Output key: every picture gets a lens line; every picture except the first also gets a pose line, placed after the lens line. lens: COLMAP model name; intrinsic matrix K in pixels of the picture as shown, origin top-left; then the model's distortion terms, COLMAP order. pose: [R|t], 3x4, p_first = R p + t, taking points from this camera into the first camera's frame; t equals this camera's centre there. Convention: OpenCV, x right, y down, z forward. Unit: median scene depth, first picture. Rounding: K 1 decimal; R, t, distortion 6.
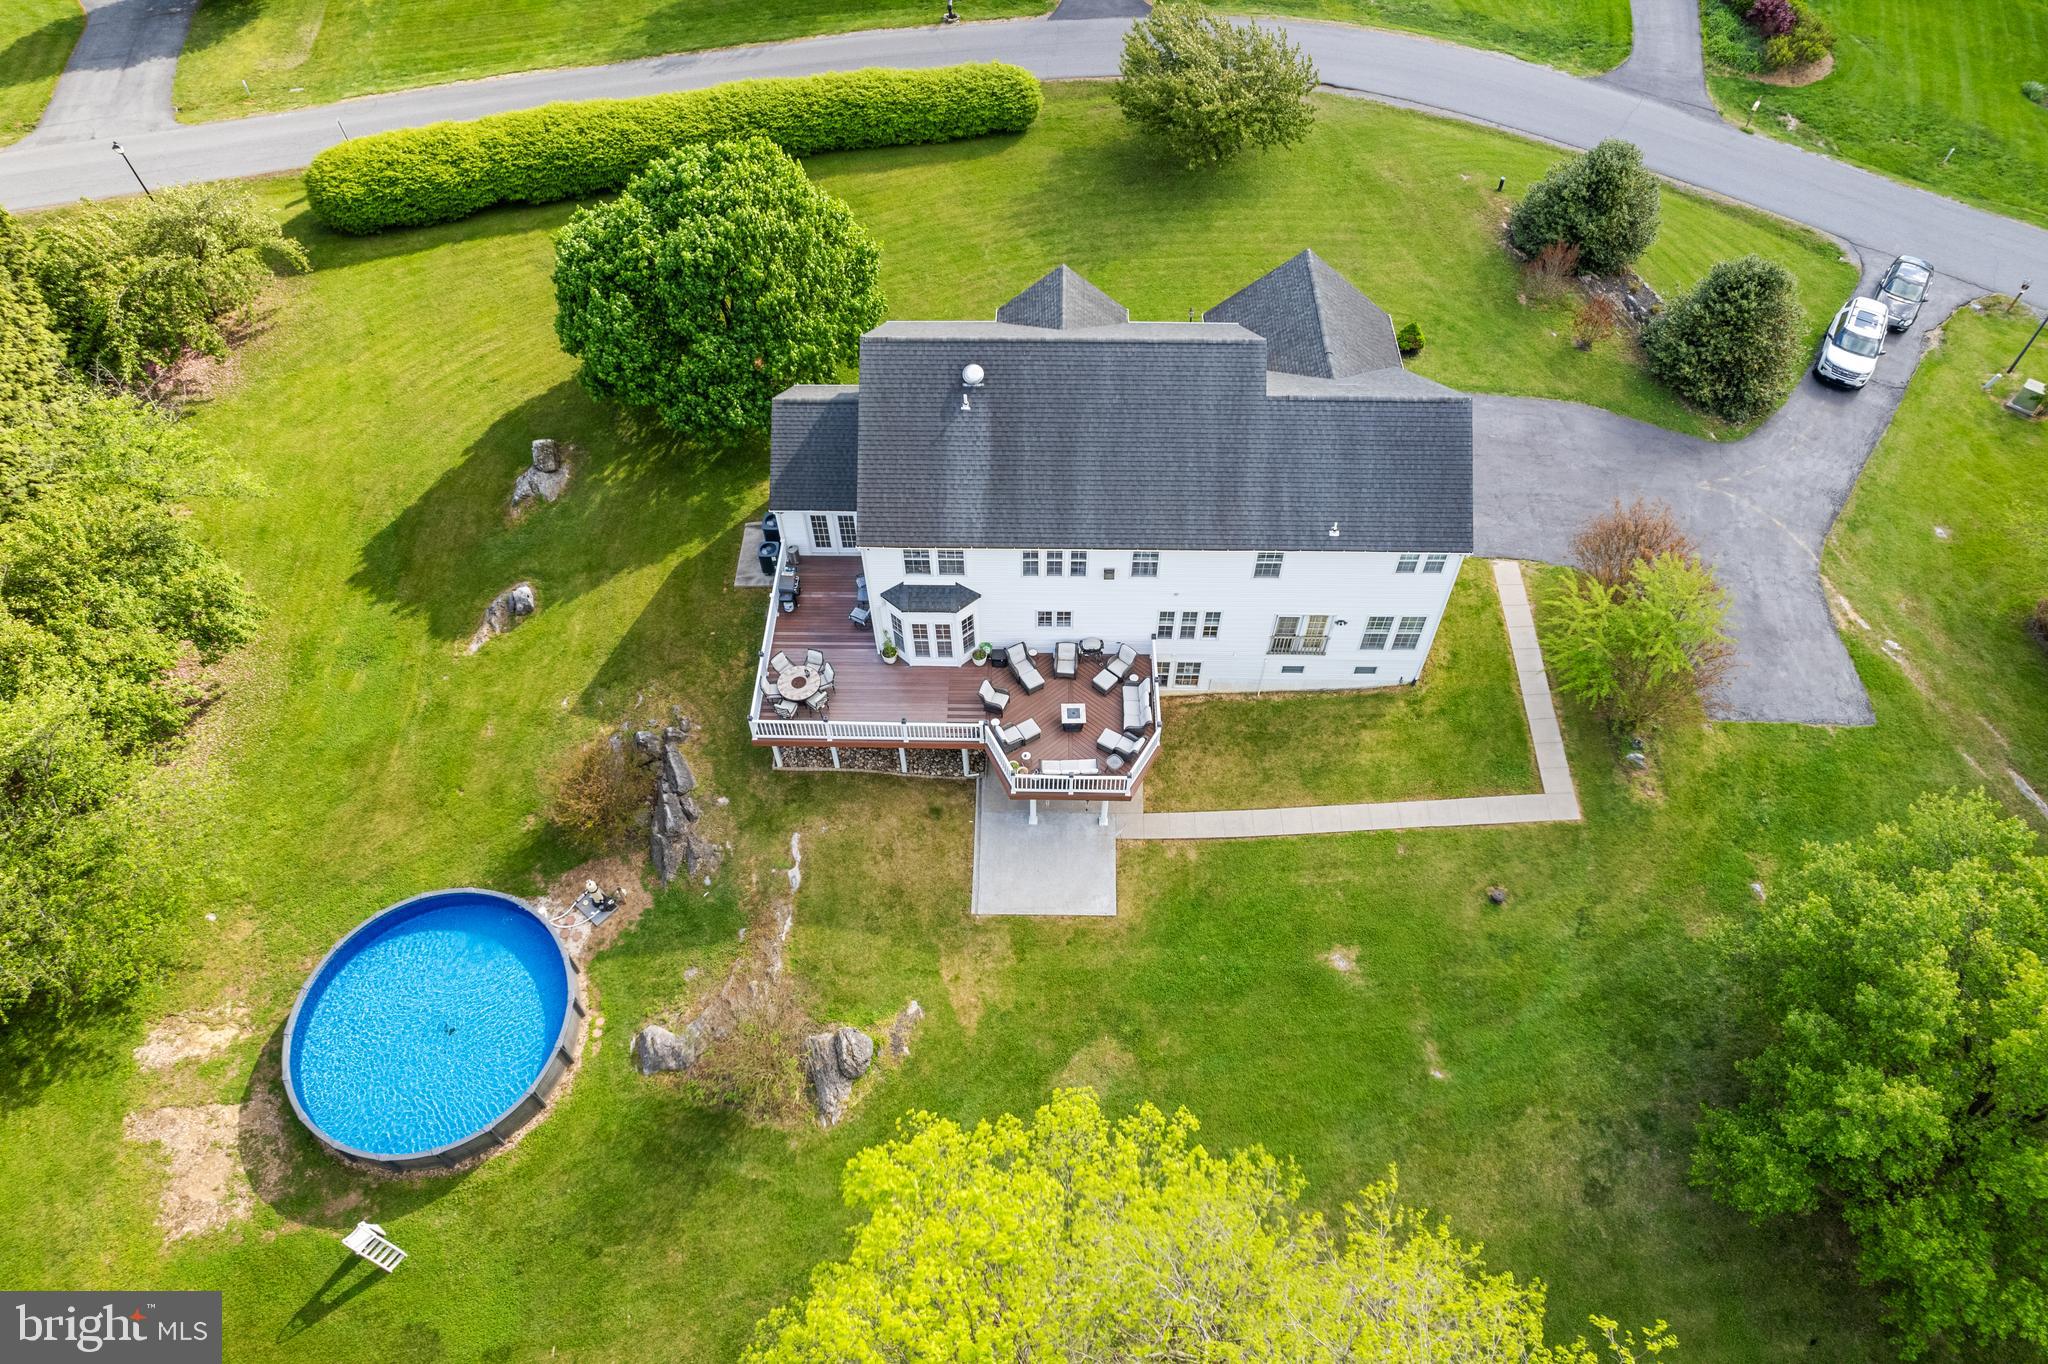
lens RADIAL K [[1305.1, 0, 1020.5], [0, 1305.1, 677.3], [0, 0, 1]] dist [-0.024769, 0.003529]
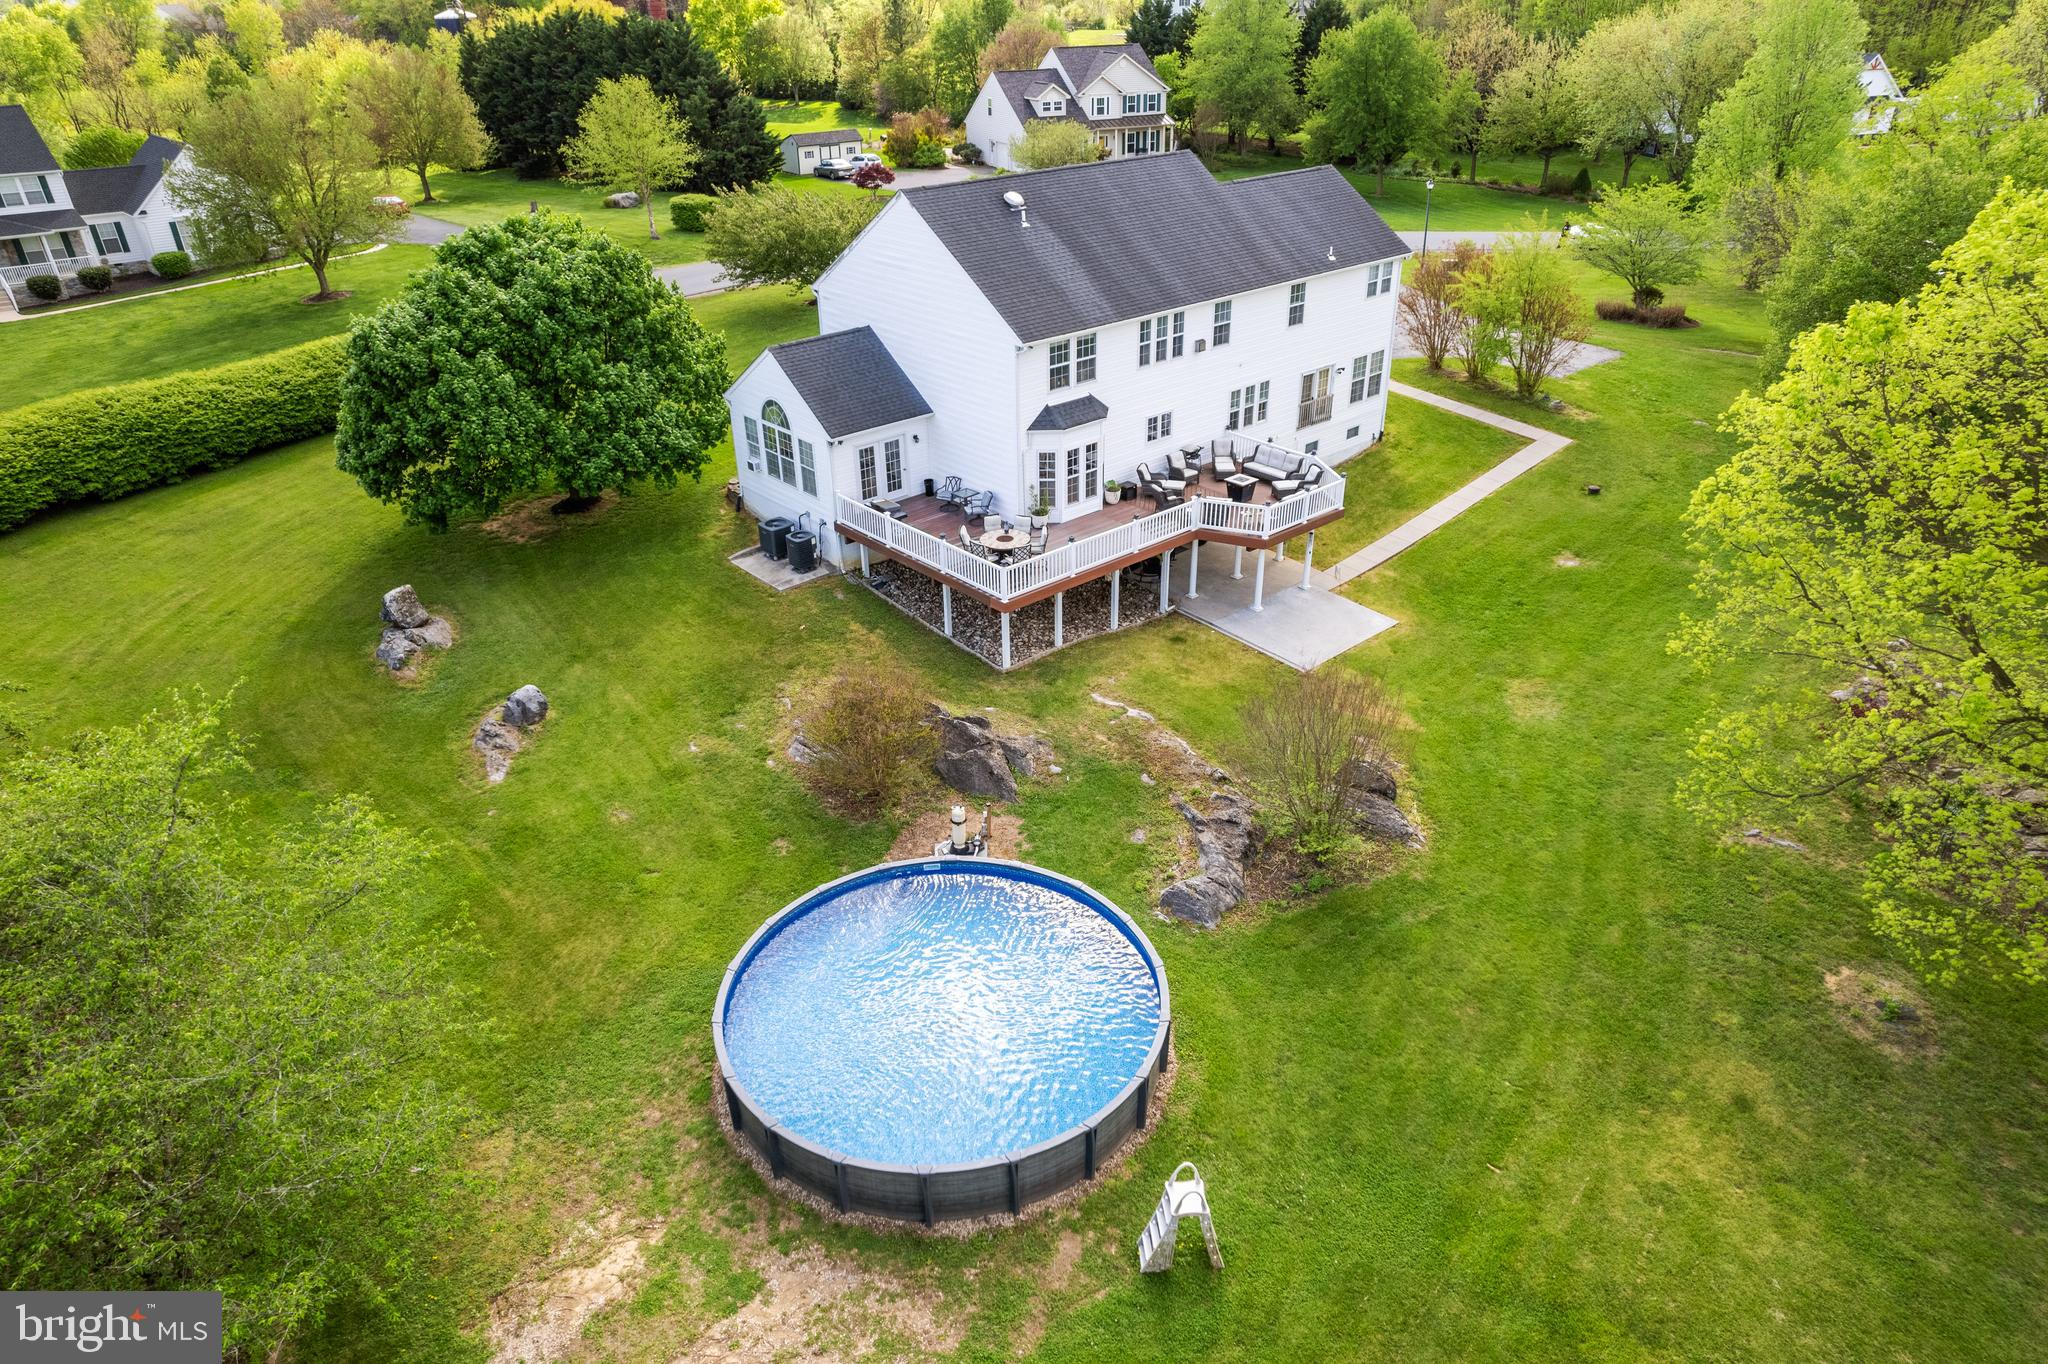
lens RADIAL K [[1305.1, 0, 1029.0], [0, 1305.1, 680.0], [0, 0, 1]] dist [-0.024769, 0.003529]
pose [[0.739148, -0.328432, 0.588042, -0.688232], [0.541474, 0.808991, -0.228778, 0.281458], [-0.400583, 0.487510, 0.775801, 0.375414]]
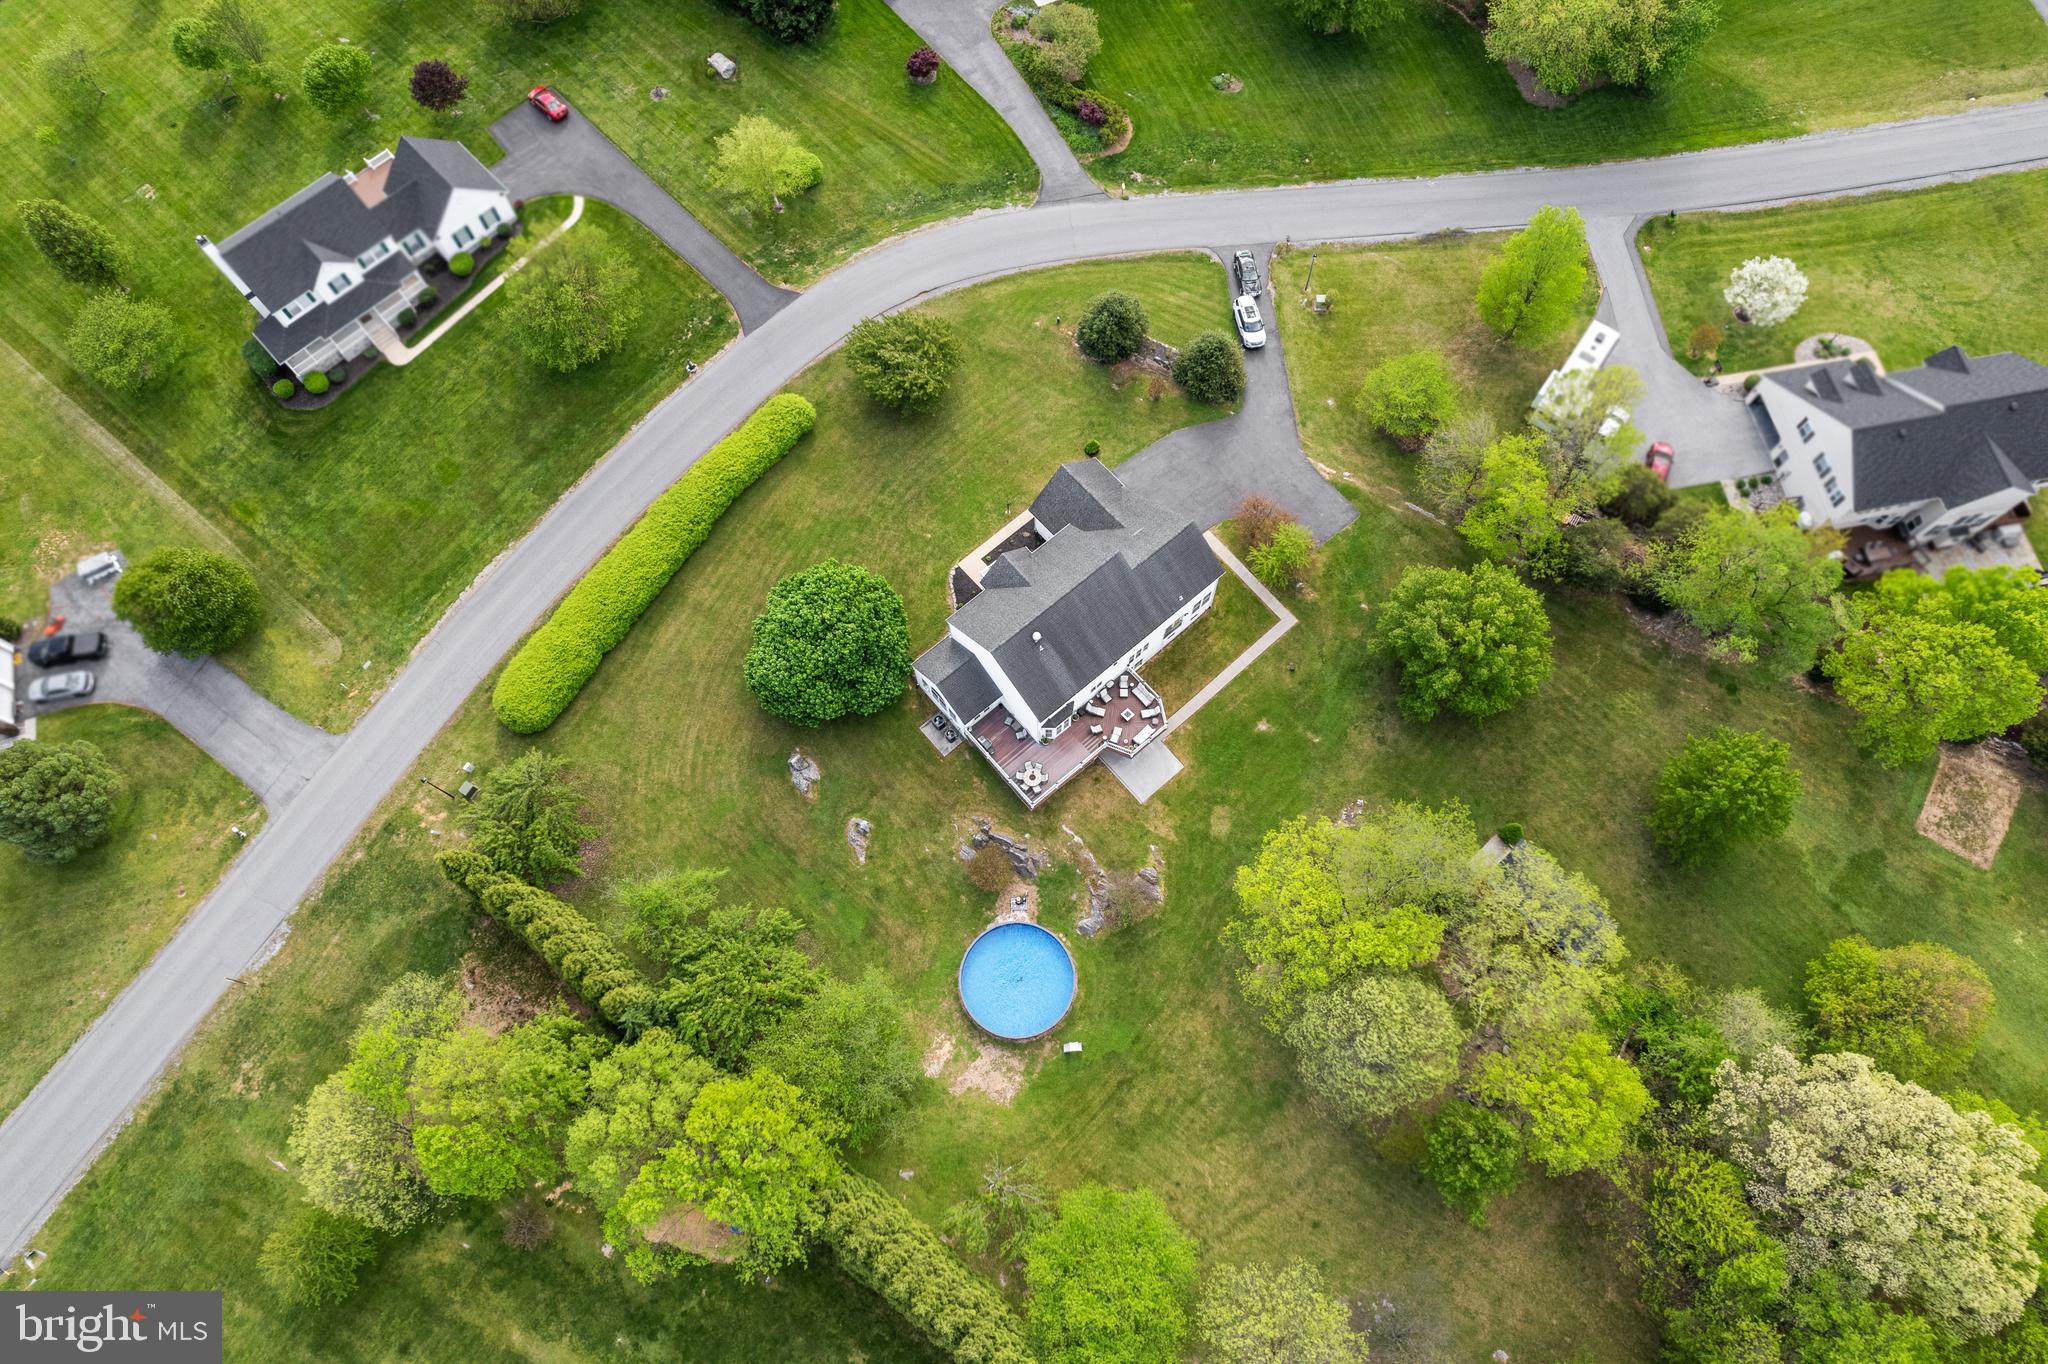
lens RADIAL K [[1305.1, 0, 1020.4], [0, 1305.1, 683.9], [0, 0, 1]] dist [-0.024769, 0.003529]
pose [[0.747199, -0.621954, 0.234236, -0.625071], [0.536873, 0.772611, 0.338878, -0.921518], [-0.391740, -0.127454, 0.911205, -1.086038]]
